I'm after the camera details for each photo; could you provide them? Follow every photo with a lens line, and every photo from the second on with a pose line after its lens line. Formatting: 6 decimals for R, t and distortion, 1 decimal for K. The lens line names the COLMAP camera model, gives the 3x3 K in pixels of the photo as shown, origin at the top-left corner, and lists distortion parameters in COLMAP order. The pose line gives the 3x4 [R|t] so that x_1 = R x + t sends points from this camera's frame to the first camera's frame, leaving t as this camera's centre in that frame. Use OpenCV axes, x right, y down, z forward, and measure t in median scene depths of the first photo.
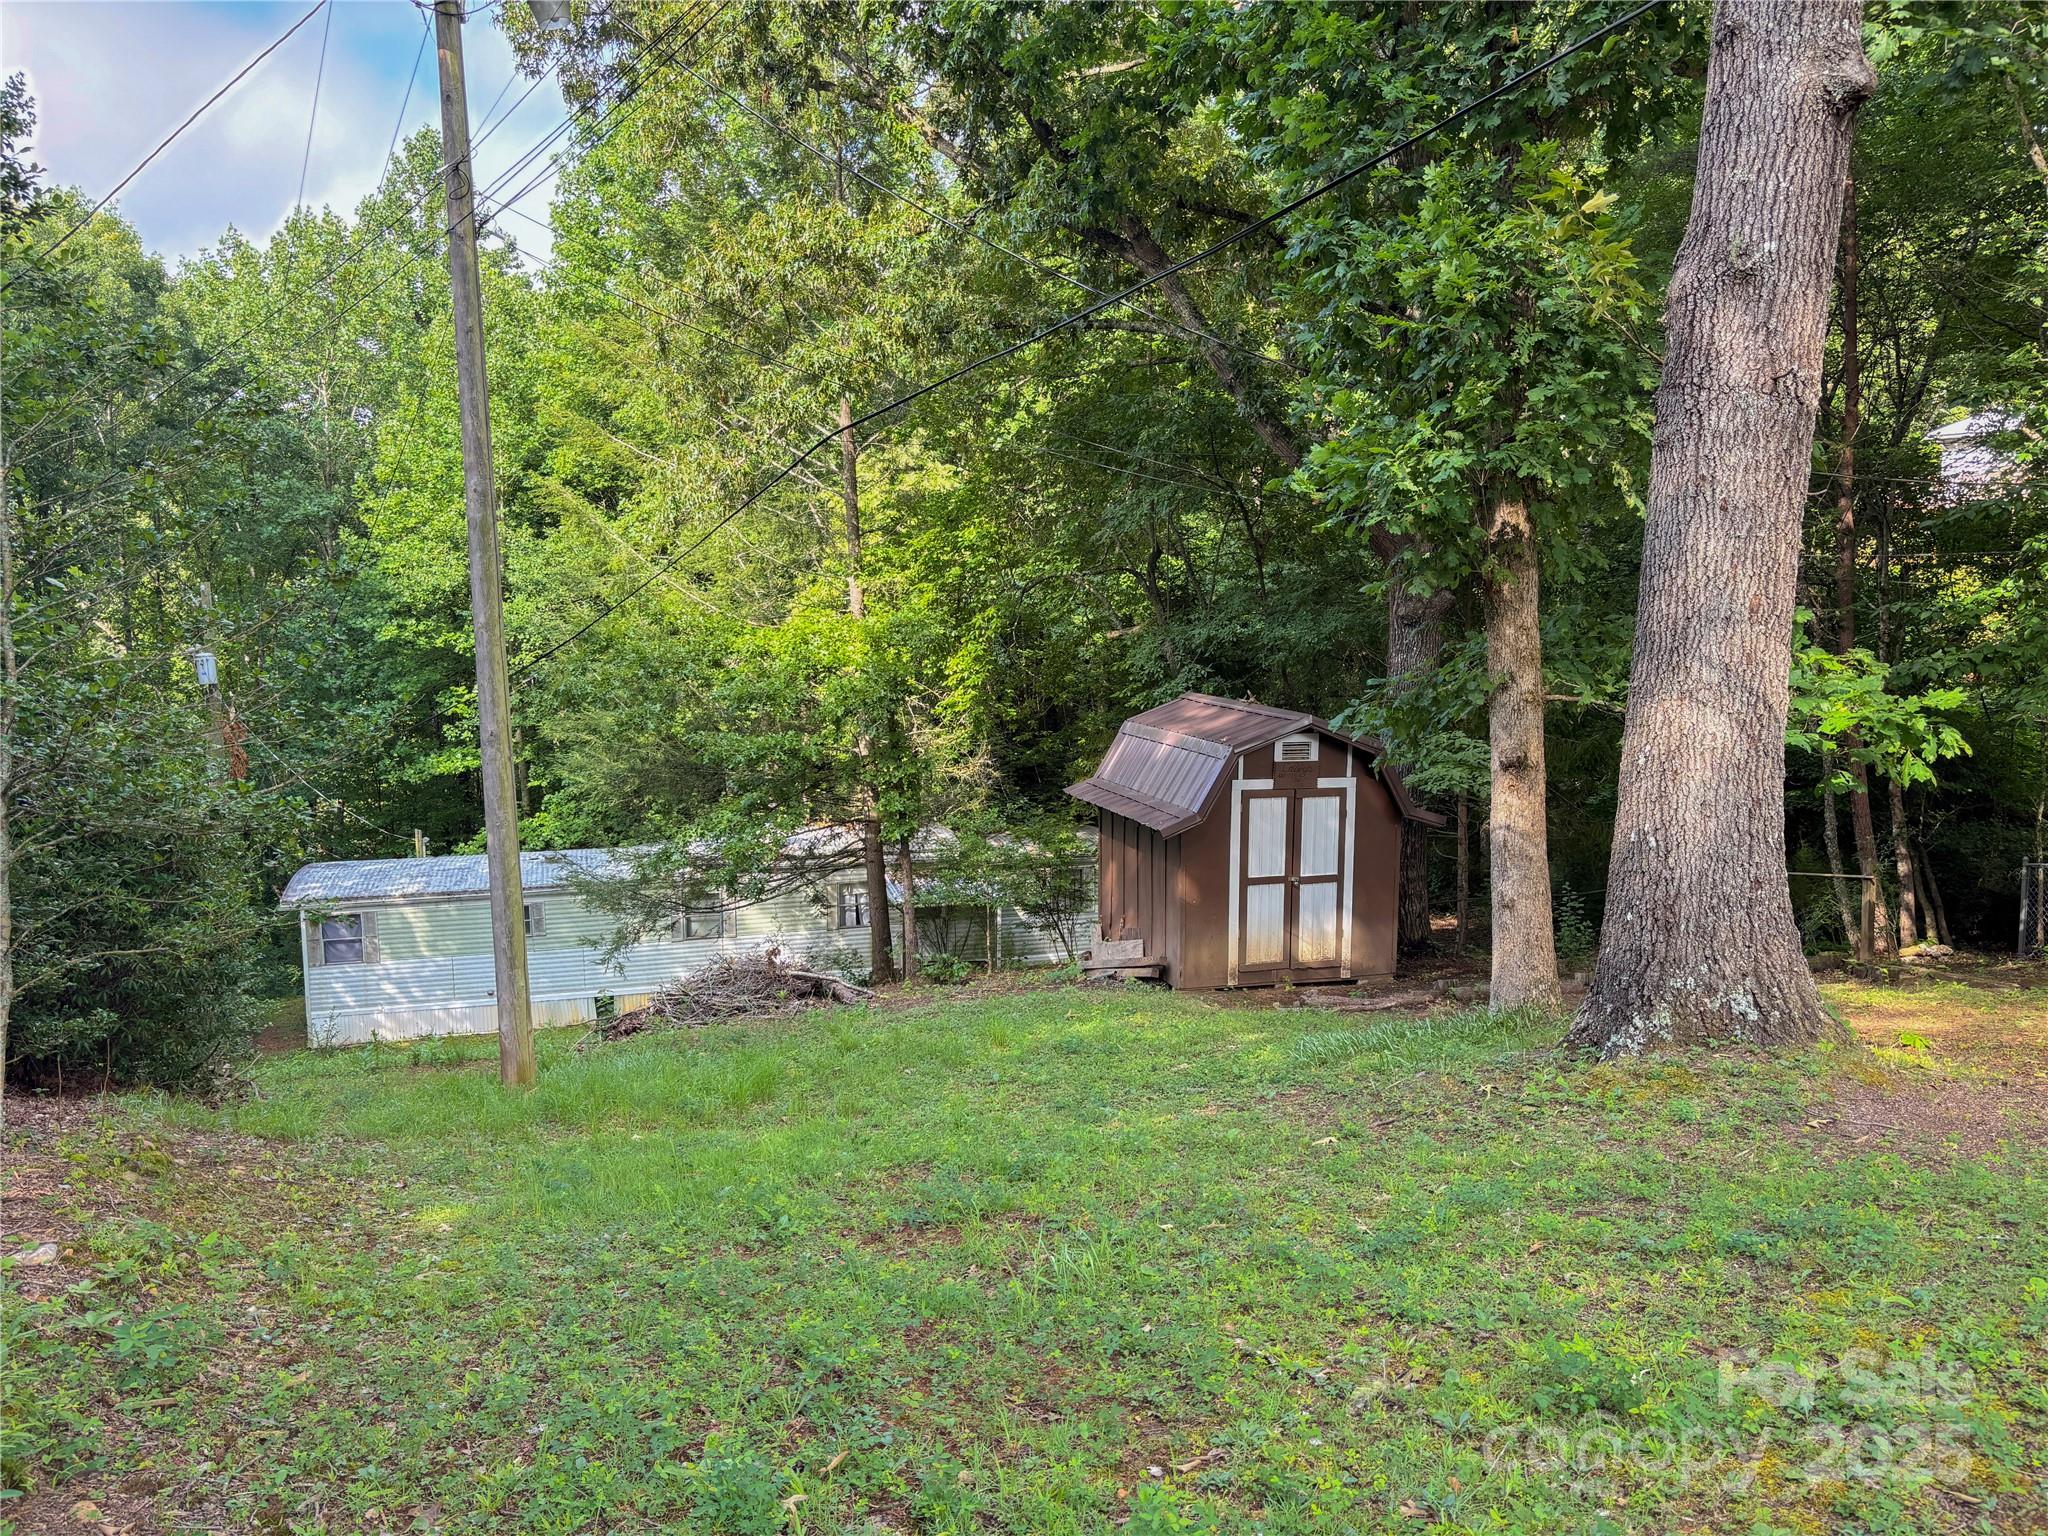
lens RADIAL K [[1536.9, 0, 1039.4], [0, 1536.9, 795.0], [0, 0, 1]] dist [0.049910, -0.057387]
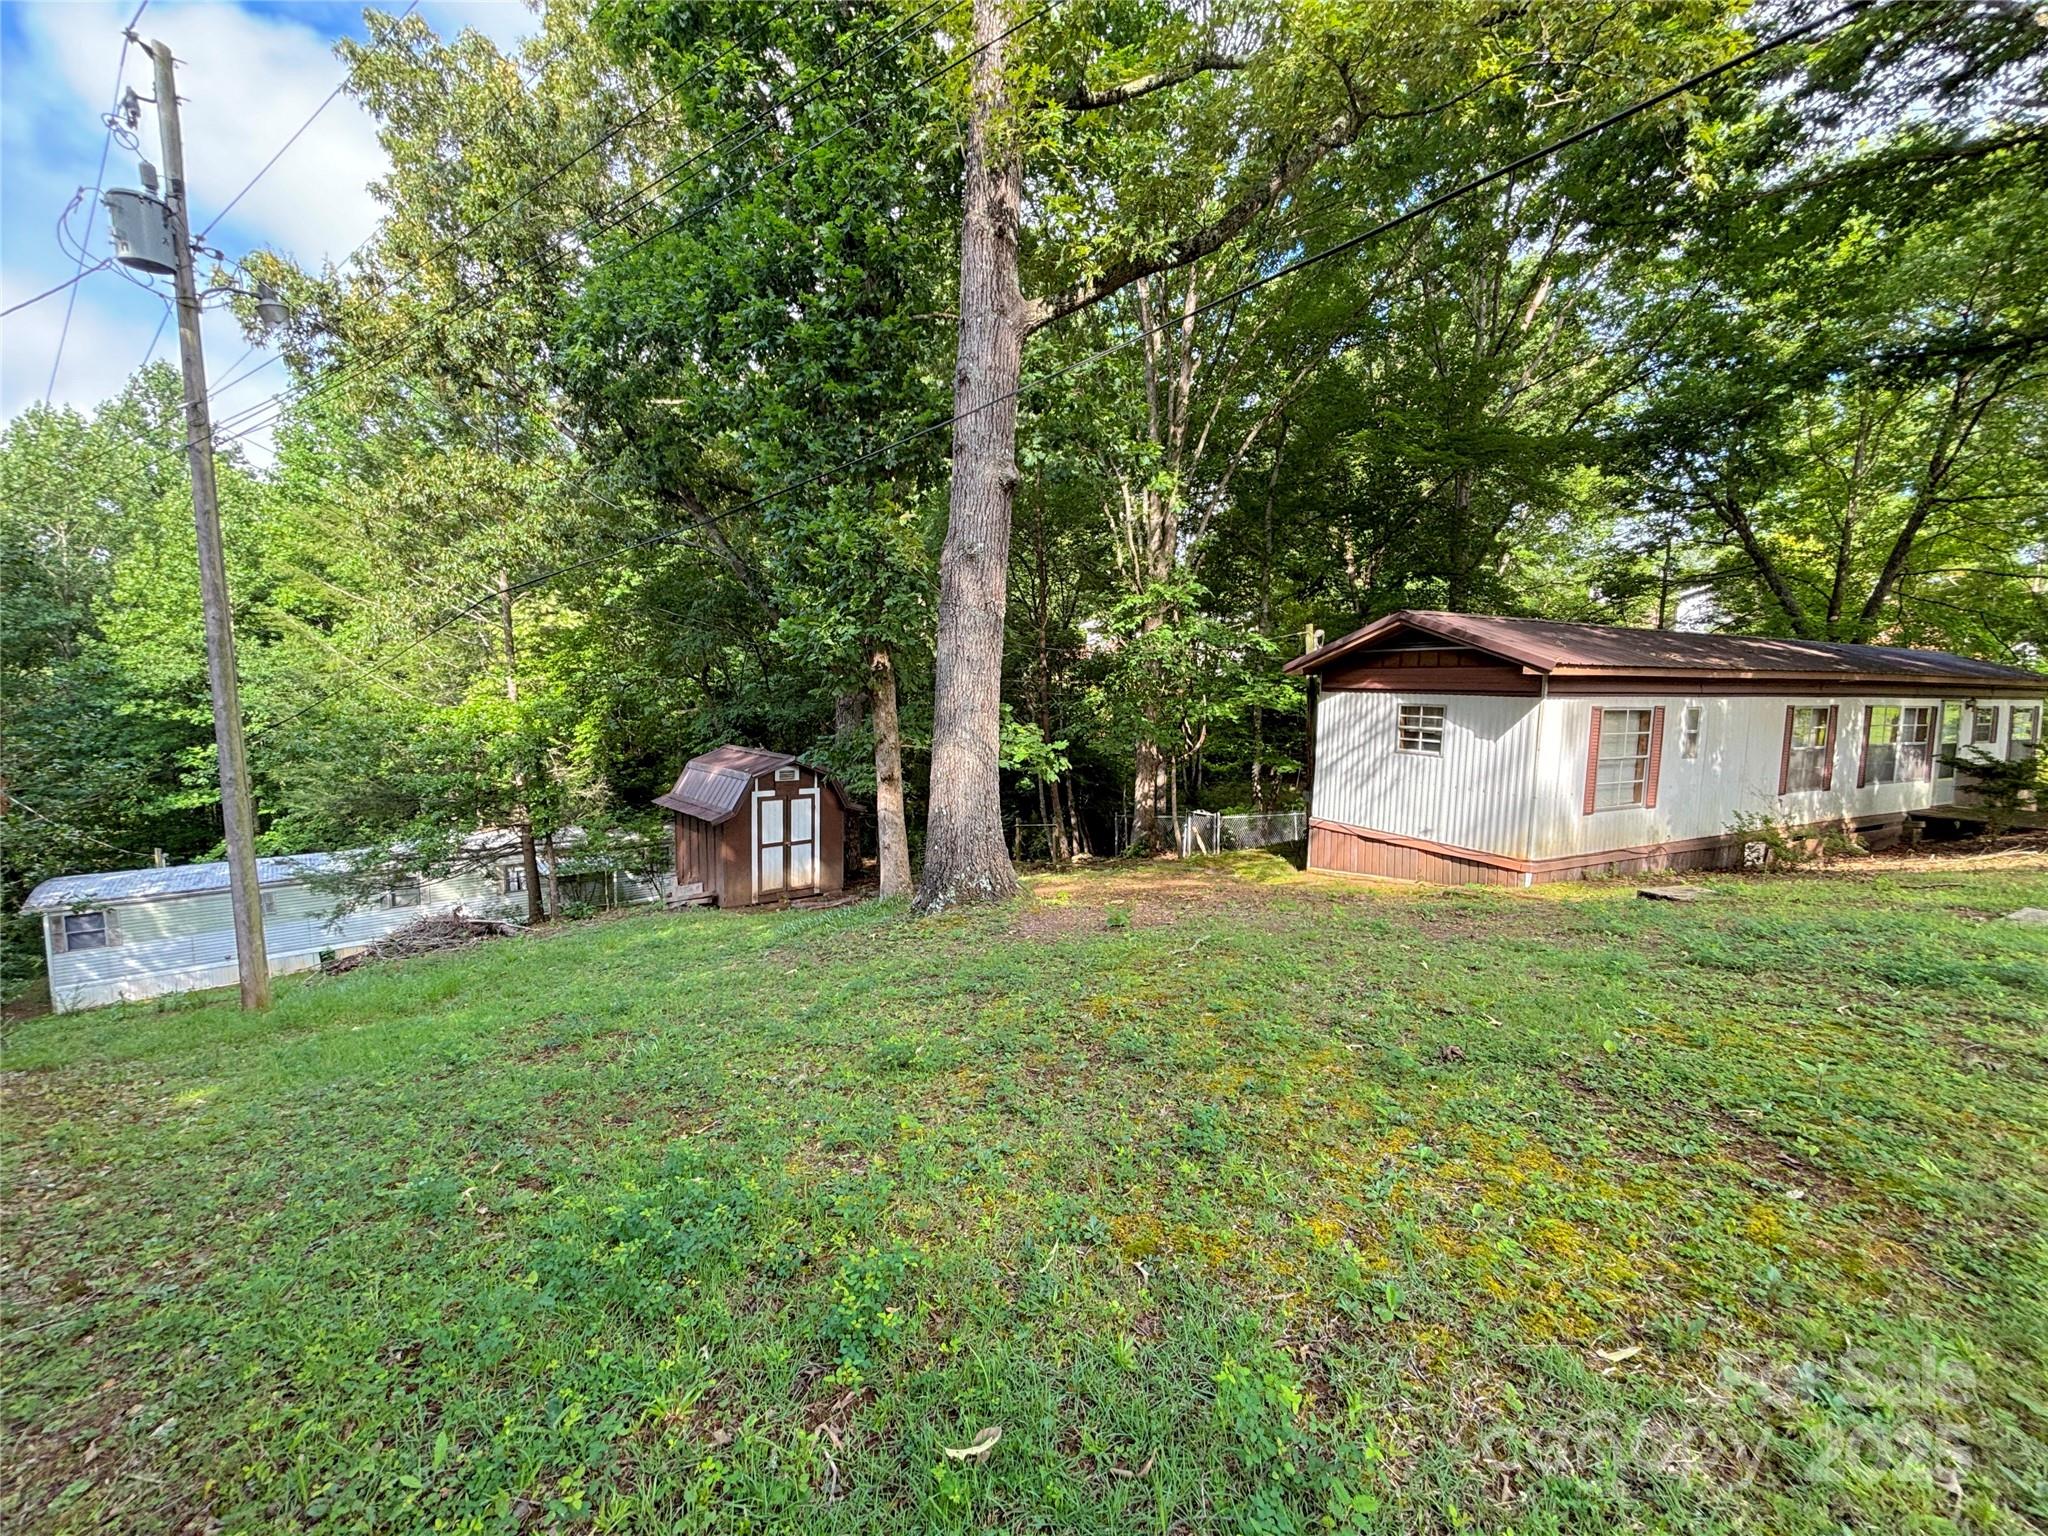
lens RADIAL K [[818.0, 0, 1025.4], [0, 818.0, 769.1], [0, 0, 1]] dist [-0.003678, 0.001419]
pose [[0.905893, -0.025232, 0.422754, 0.008004], [0.039910, 0.998867, -0.025903, 0.001558], [-0.421621, 0.040337, 0.905874, -0.032405]]
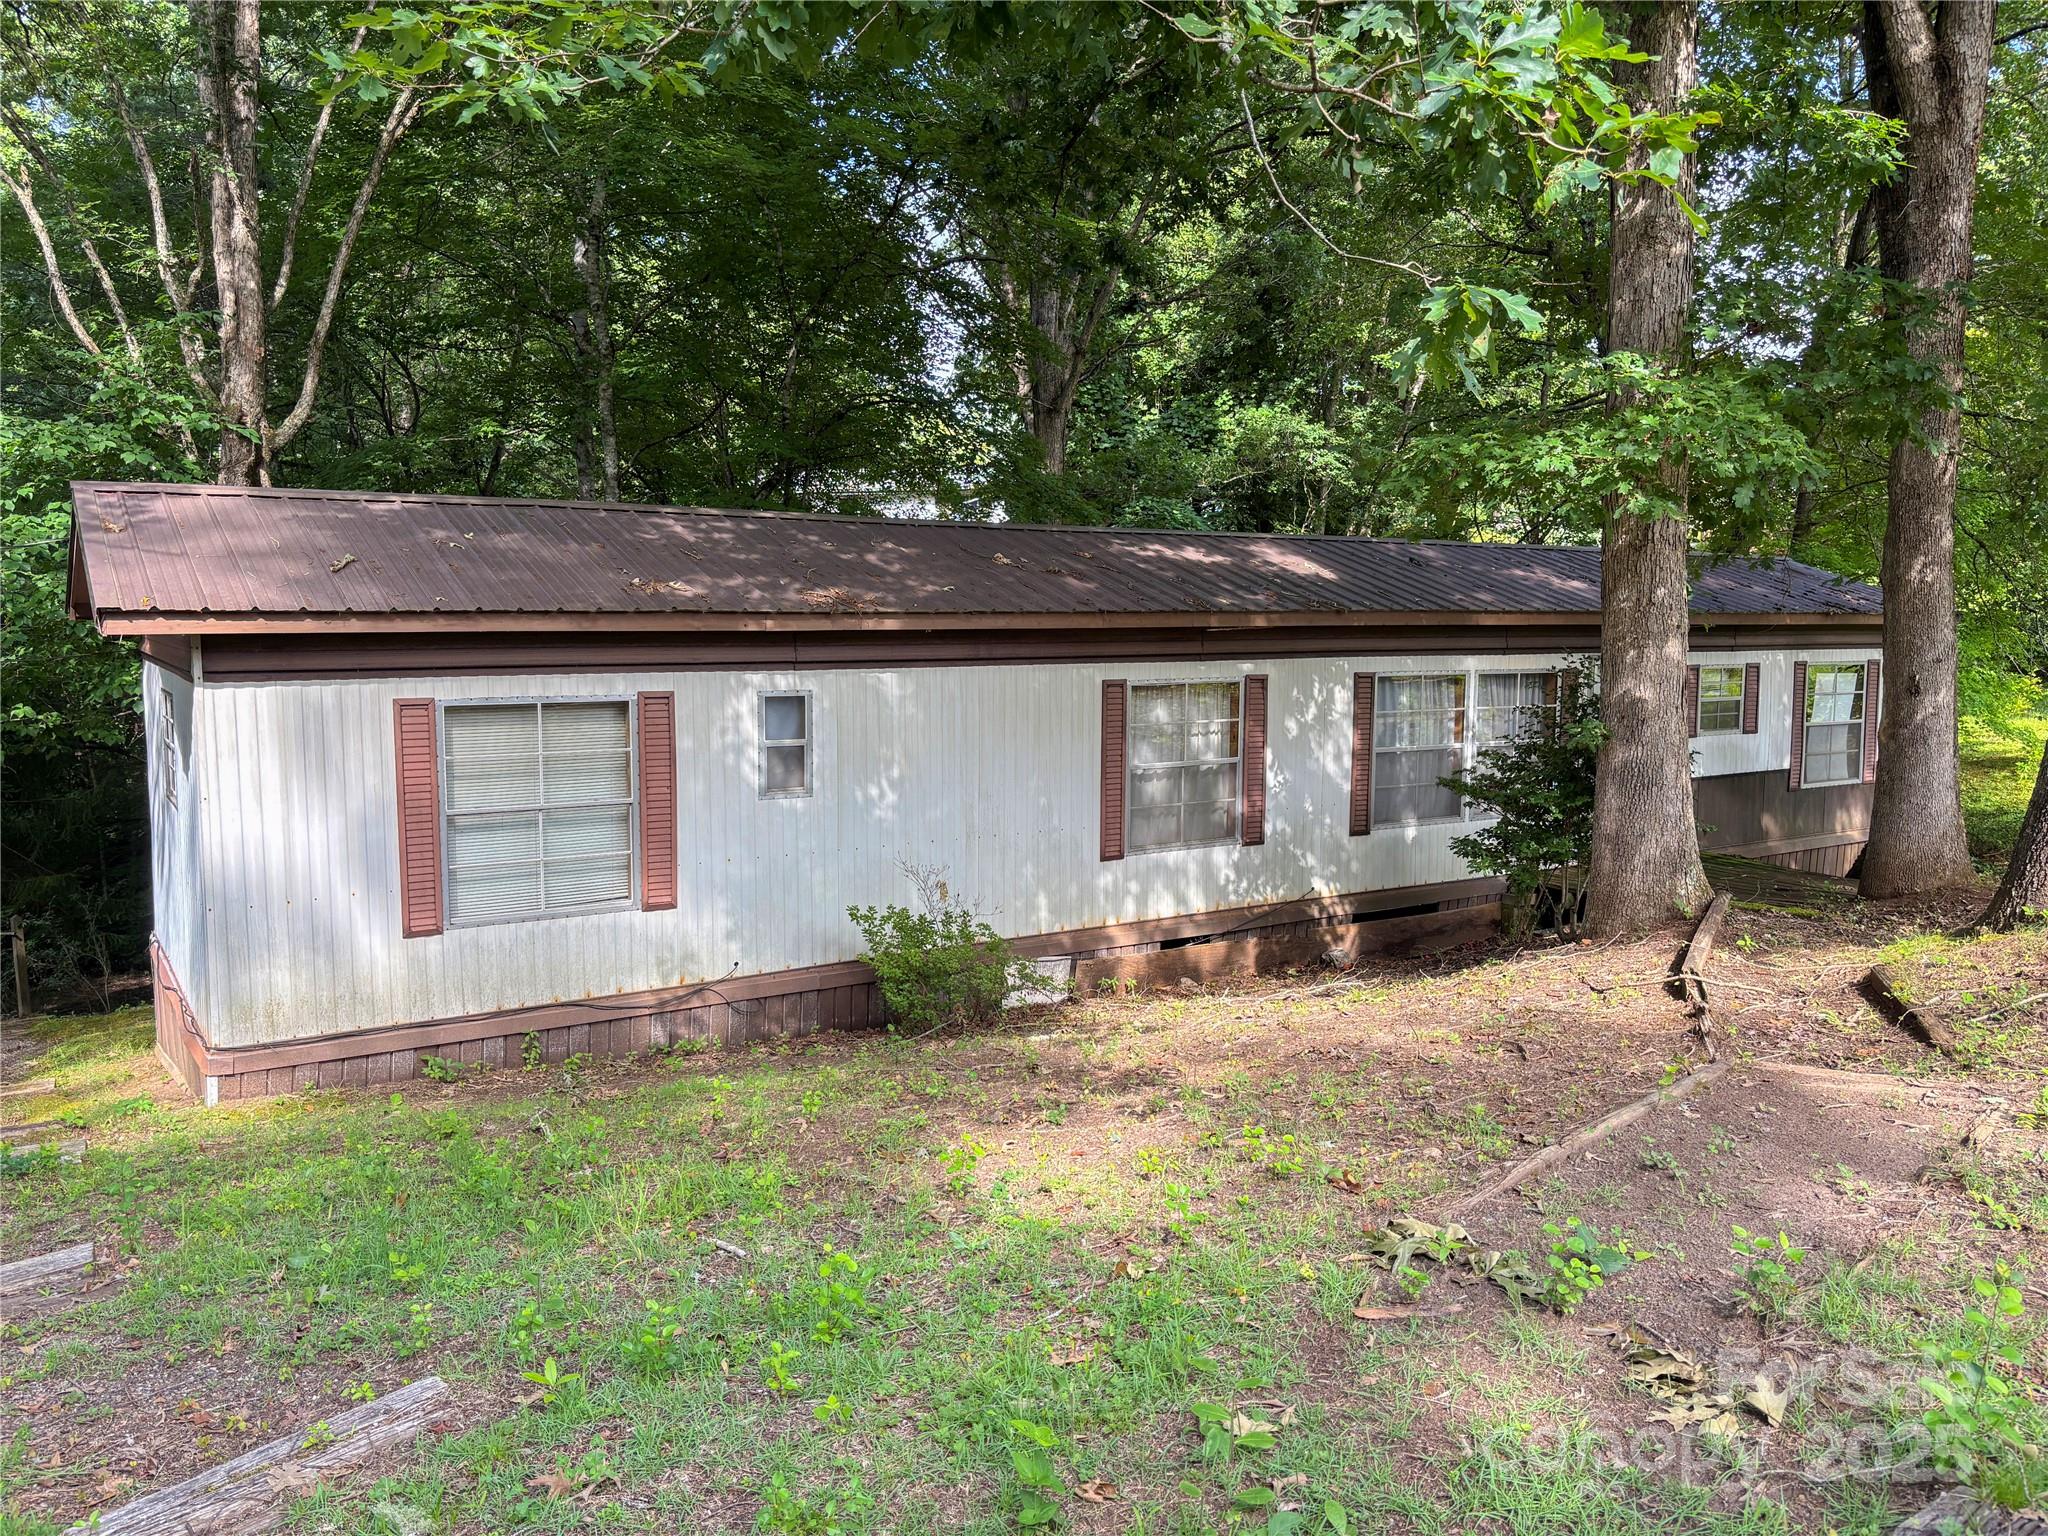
lens RADIAL K [[1536.9, 0, 1011.7], [0, 1536.9, 781.3], [0, 0, 1]] dist [0.049910, -0.057387]
pose [[0.843699, -0.048032, 0.534663, 0.571041], [0.060784, 0.998131, -0.006249, -0.000491], [-0.533364, 0.037771, 0.845042, -0.222704]]
